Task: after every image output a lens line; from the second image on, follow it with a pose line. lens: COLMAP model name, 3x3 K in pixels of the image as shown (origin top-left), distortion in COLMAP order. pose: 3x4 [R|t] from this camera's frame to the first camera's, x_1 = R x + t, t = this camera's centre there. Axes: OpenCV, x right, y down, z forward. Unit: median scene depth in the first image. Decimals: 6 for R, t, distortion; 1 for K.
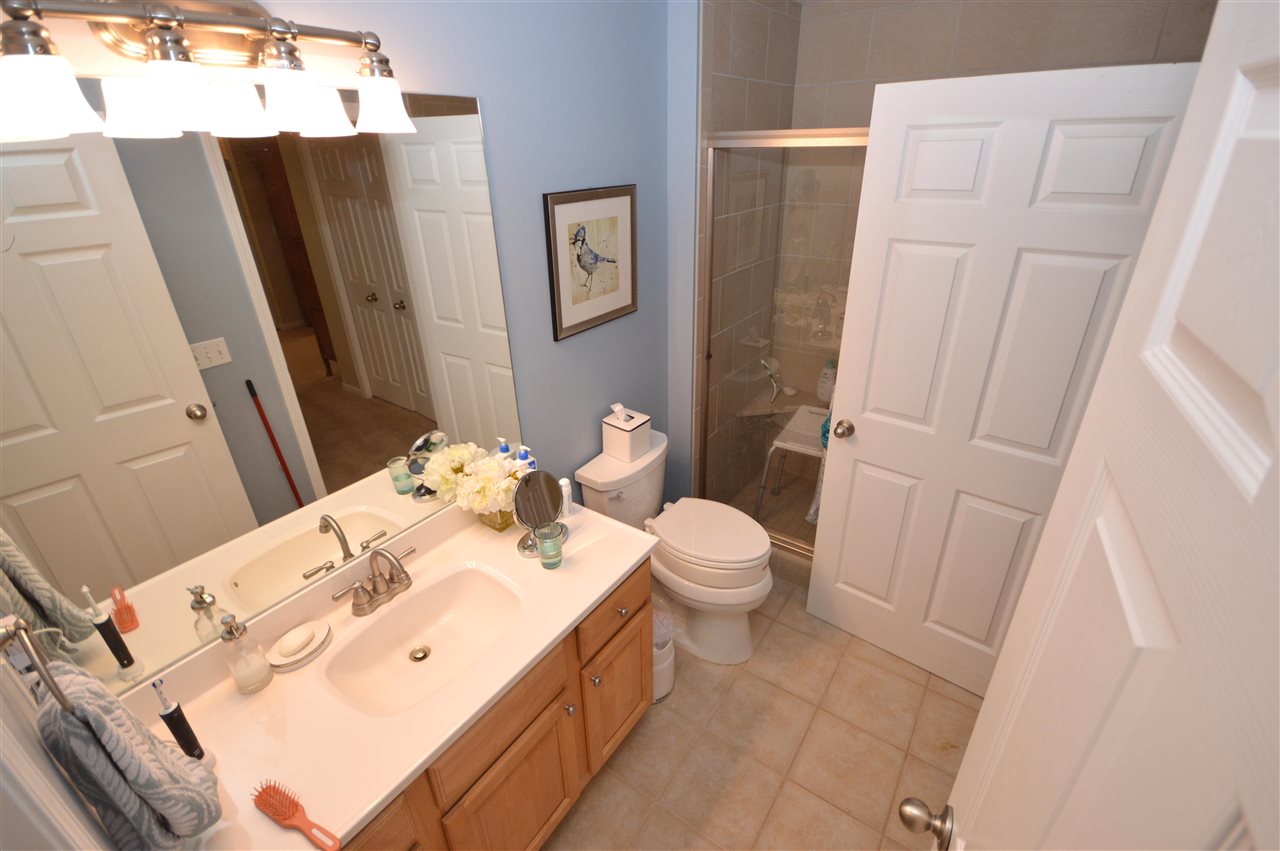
lens RADIAL K [[569.2, 0, 644.8], [0, 569.2, 423.5], [0, 0, 1]] dist [0.003298, -0.006163]
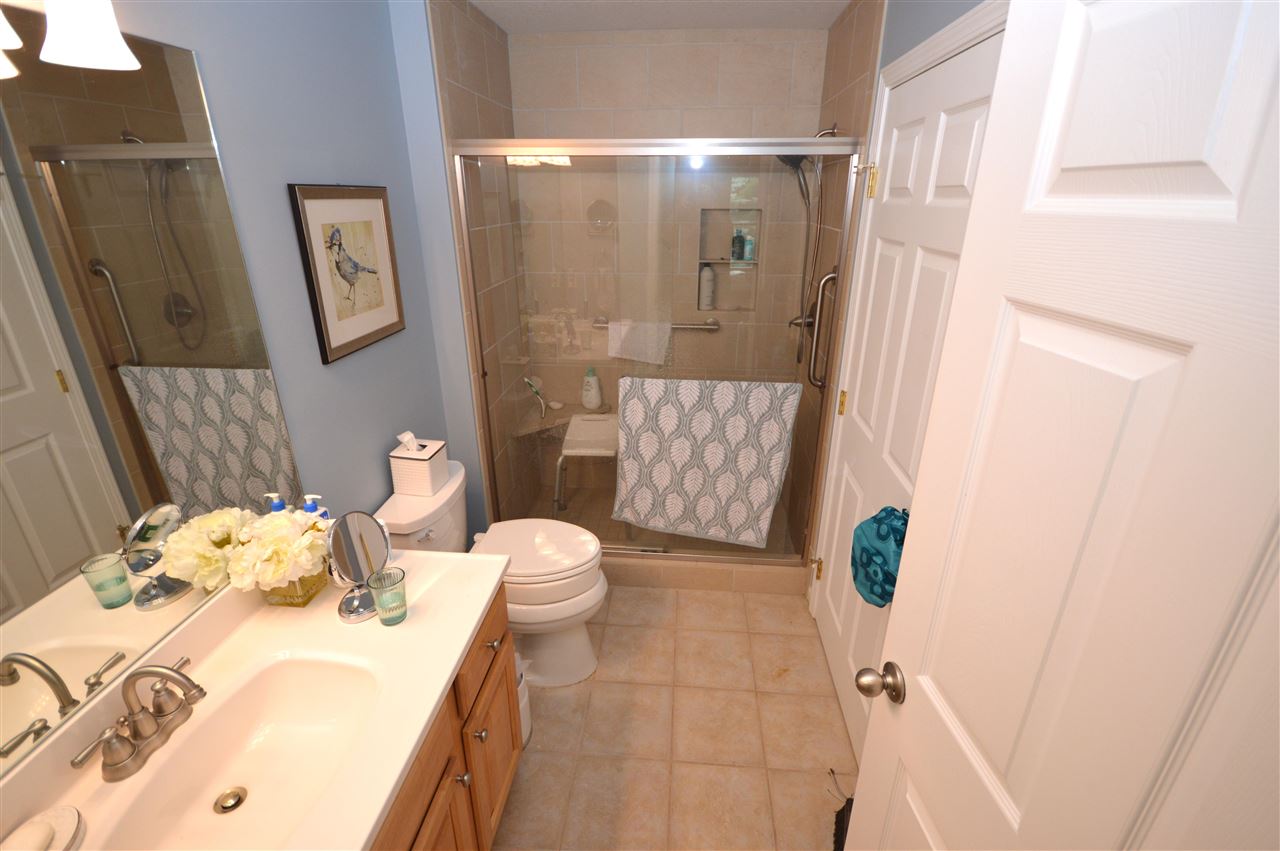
lens RADIAL K [[569.2, 0, 644.8], [0, 569.2, 423.5], [0, 0, 1]] dist [0.003298, -0.006163]
pose [[0.862155, -0.166965, 0.478343, -0.165730], [0.204573, 0.978474, -0.027183, 0.056770], [-0.463507, 0.121292, 0.877752, 0.069991]]
